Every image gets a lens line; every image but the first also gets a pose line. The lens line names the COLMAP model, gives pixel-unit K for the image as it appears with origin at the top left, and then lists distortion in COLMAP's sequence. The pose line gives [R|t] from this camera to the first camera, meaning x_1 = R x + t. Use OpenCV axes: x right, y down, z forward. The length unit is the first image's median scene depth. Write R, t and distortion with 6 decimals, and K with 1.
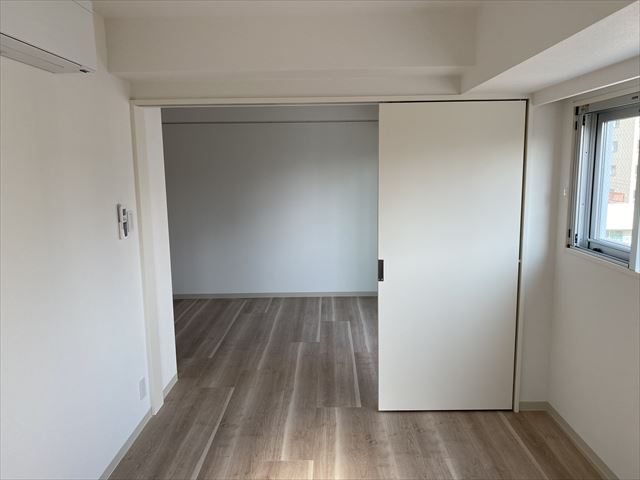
lens RADIAL K [[496.0, 0, 319.8], [0, 496.0, 237.5], [0, 0, 1]] dist [0.011151, -0.031289]
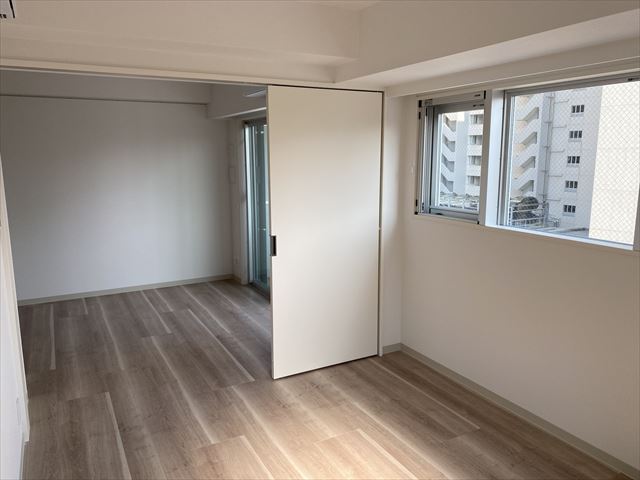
lens RADIAL K [[496.0, 0, 317.8], [0, 496.0, 239.2], [0, 0, 1]] dist [0.011151, -0.031289]
pose [[0.869474, -0.072567, 0.488620, -0.298764], [0.063123, 0.997363, 0.035798, 0.020108], [-0.489930, -0.000283, 0.871762, 0.035566]]
